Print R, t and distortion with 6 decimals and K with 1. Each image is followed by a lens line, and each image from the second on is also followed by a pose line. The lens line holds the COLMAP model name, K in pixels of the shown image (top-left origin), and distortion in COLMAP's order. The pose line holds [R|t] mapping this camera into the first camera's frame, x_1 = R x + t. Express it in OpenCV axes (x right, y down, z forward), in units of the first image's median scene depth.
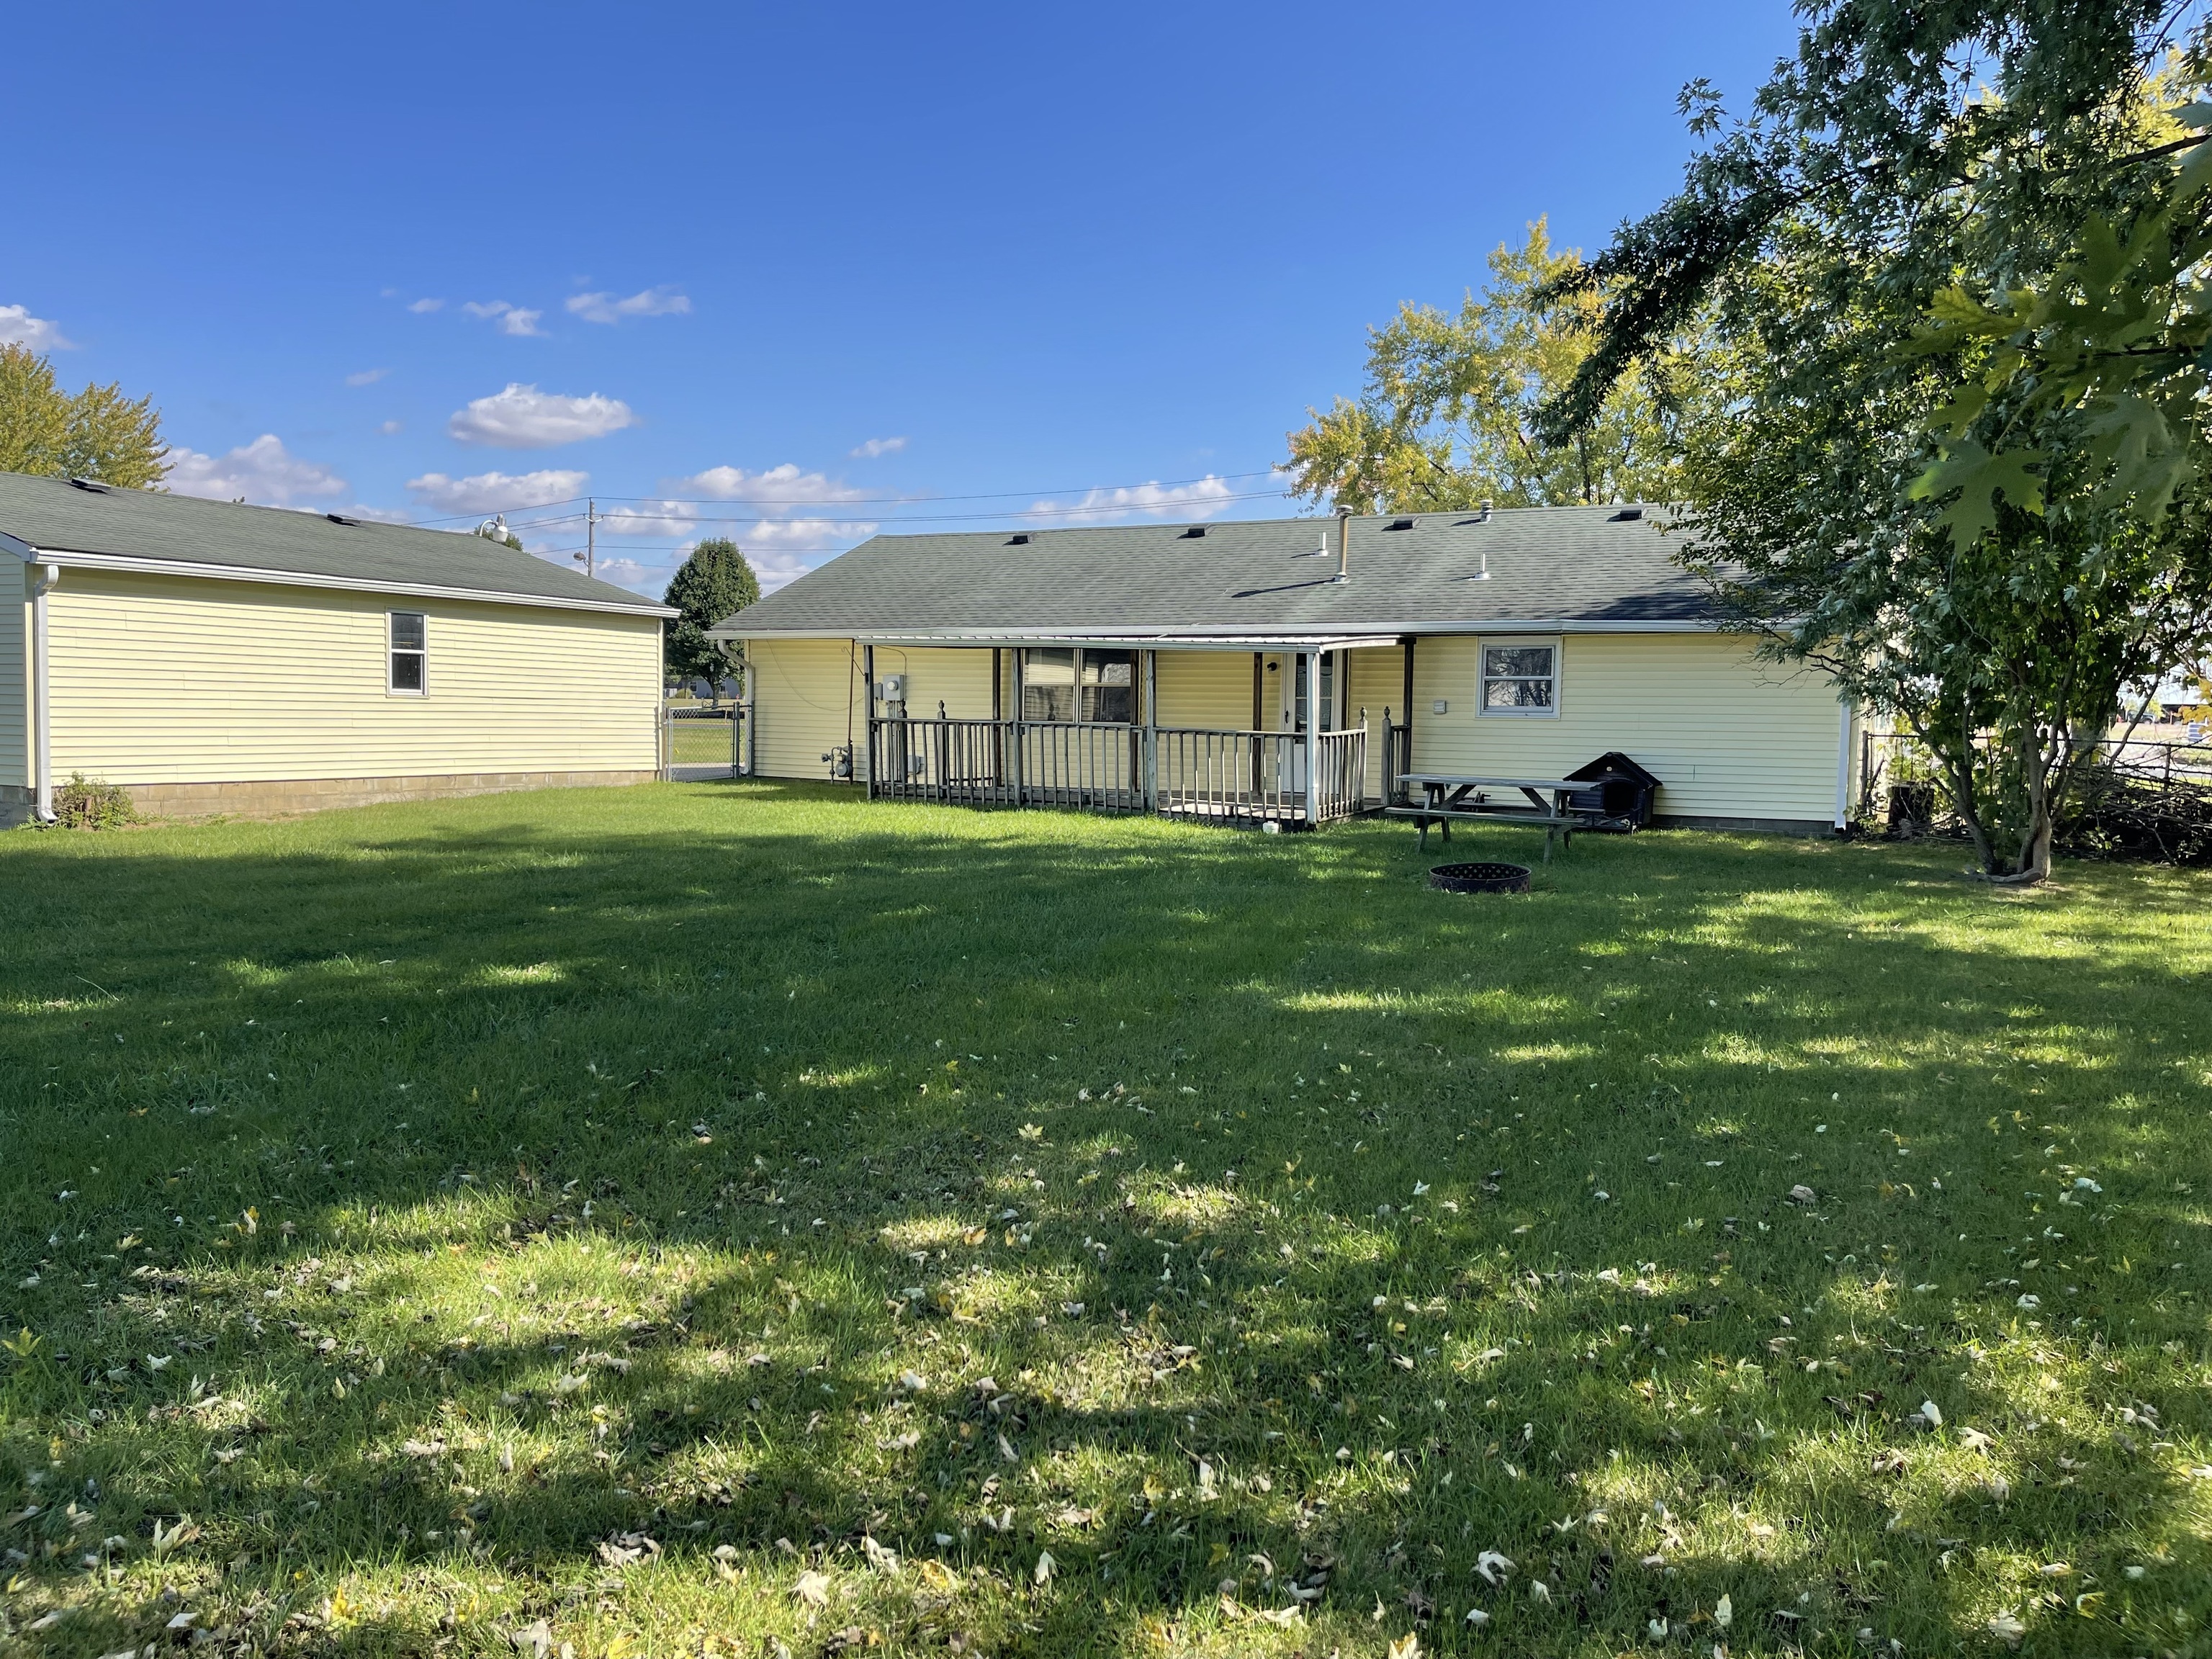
lens RADIAL K [[1667.7, 0, 1100.2], [0, 1667.7, 844.9], [0, 0, 1]] dist [0.048854, -0.046508]
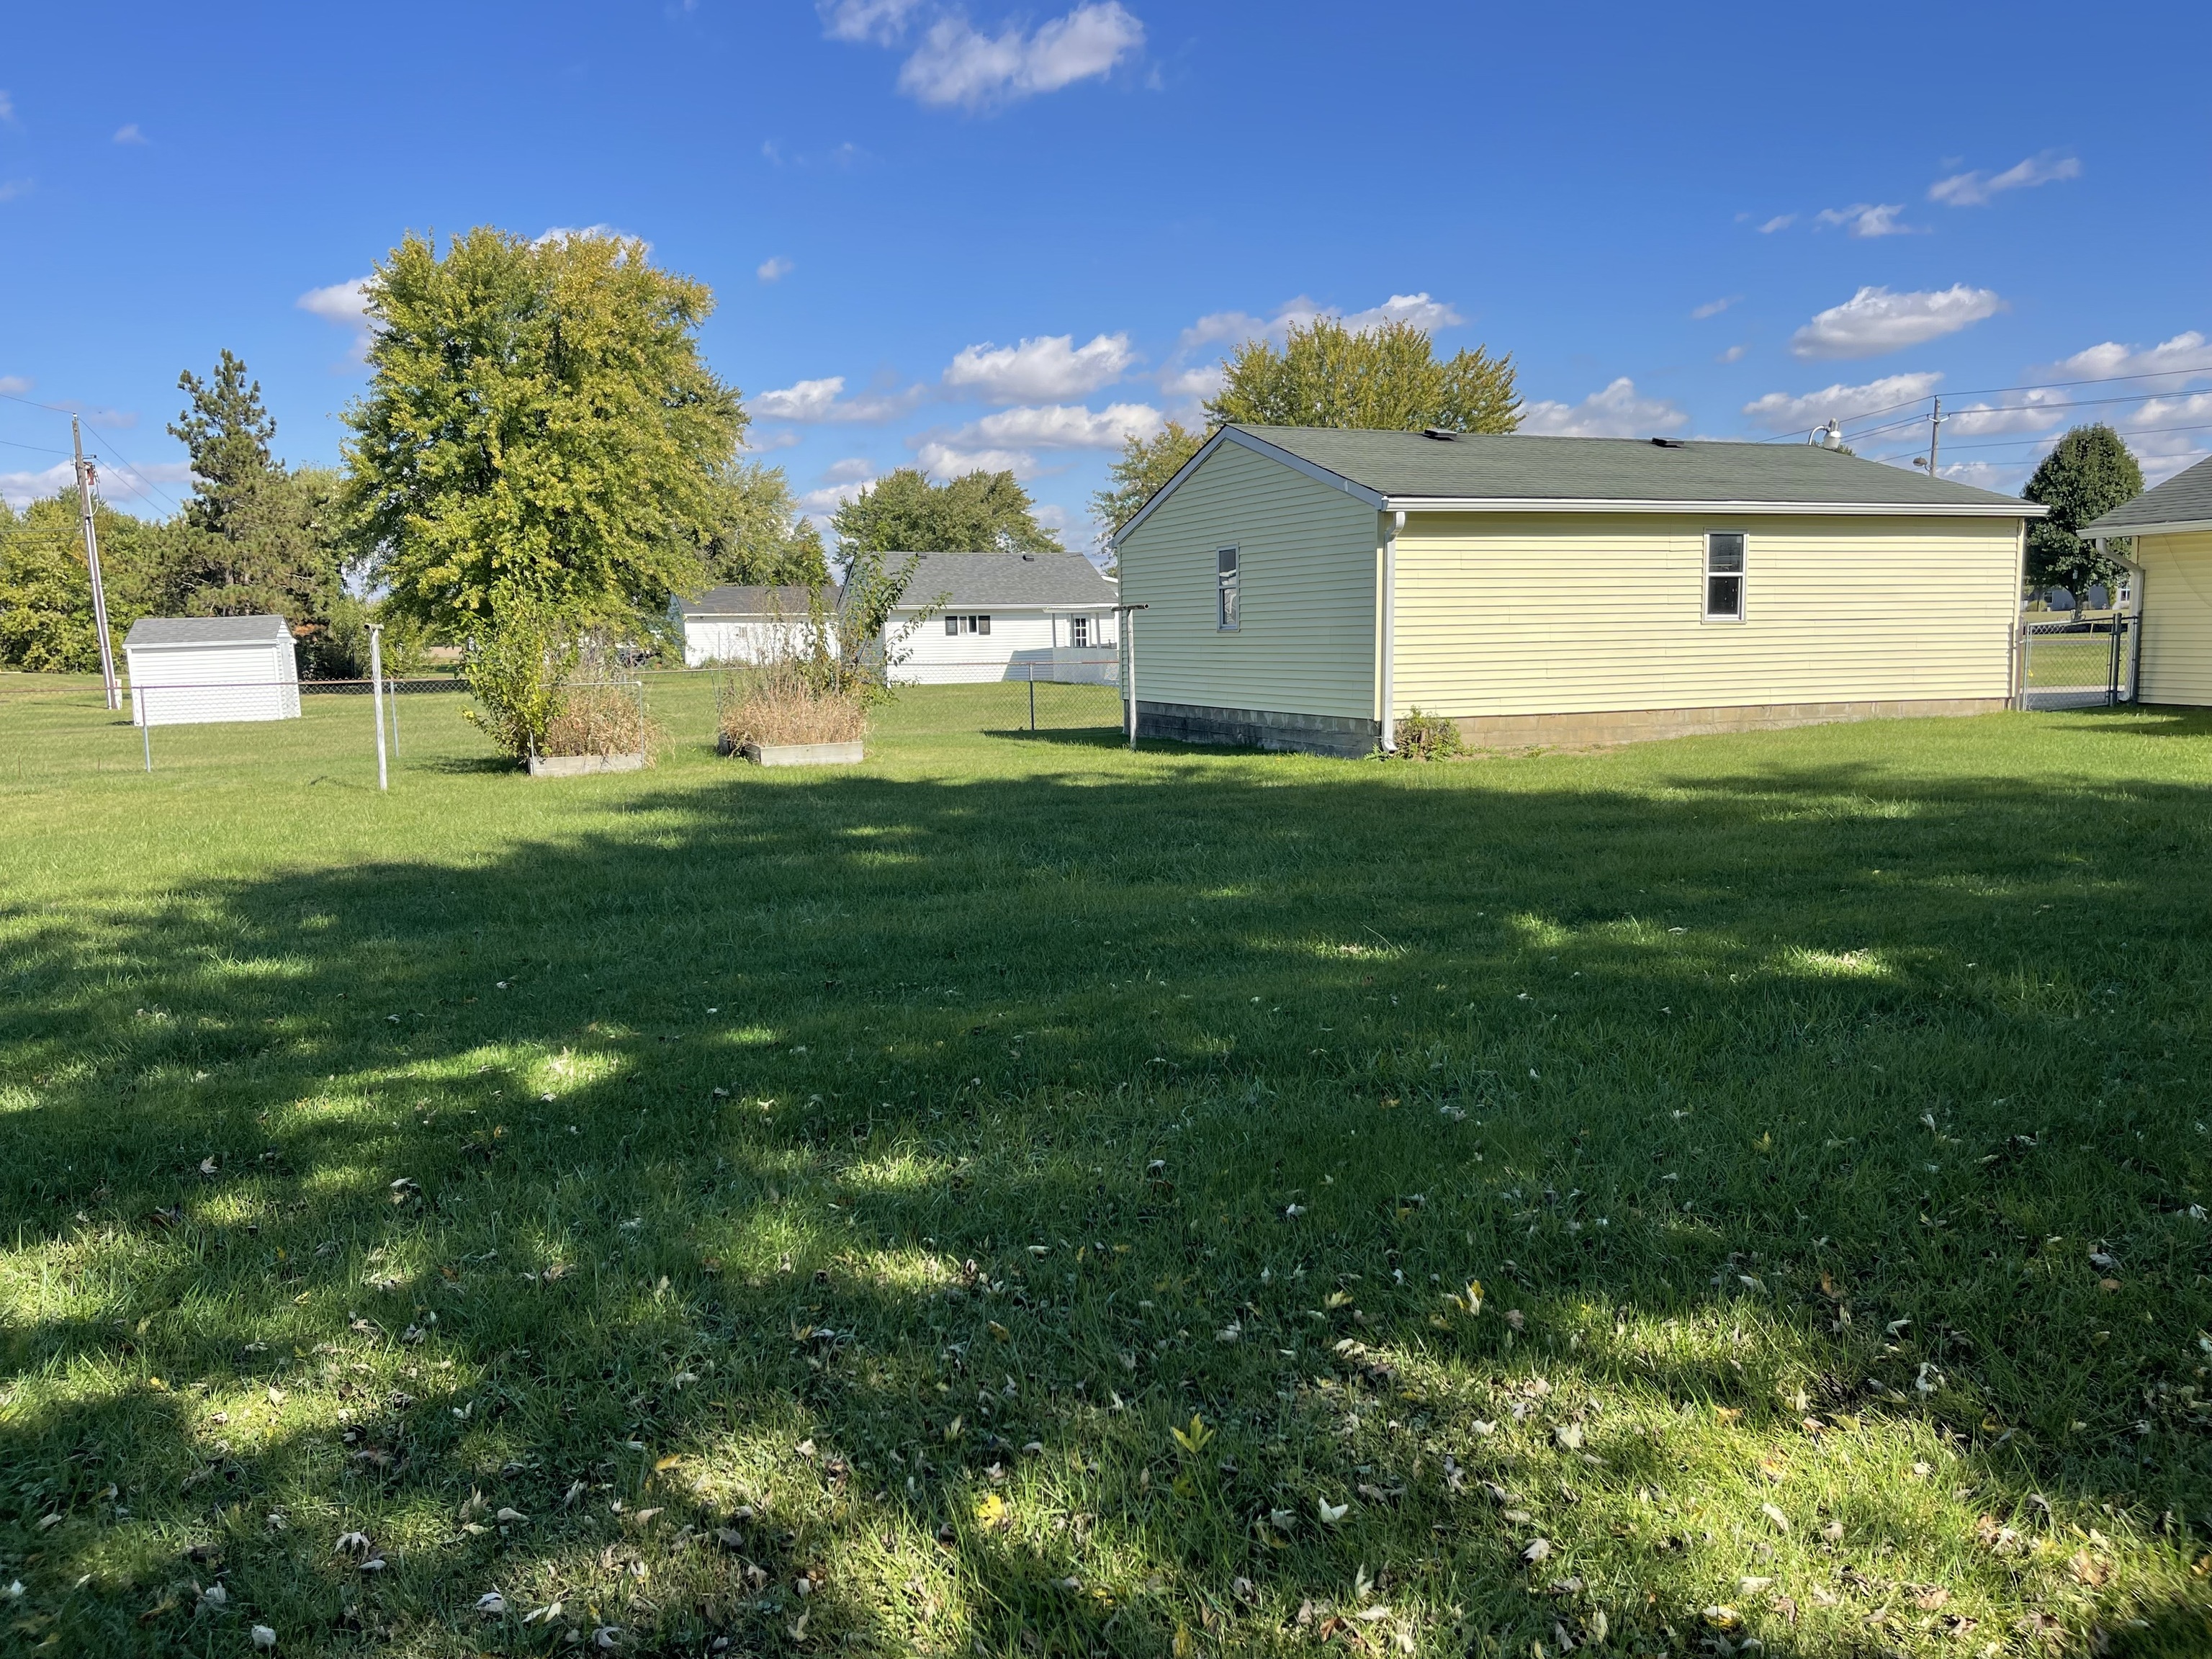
lens RADIAL K [[1669.0, 0, 1115.4], [0, 1669.0, 827.3], [0, 0, 1]] dist [0.062576, -0.077322]
pose [[0.738887, 0.047838, -0.672129, -0.033516], [-0.024556, 0.998726, 0.044089, -0.008943], [0.673382, -0.016072, 0.739120, 0.095087]]
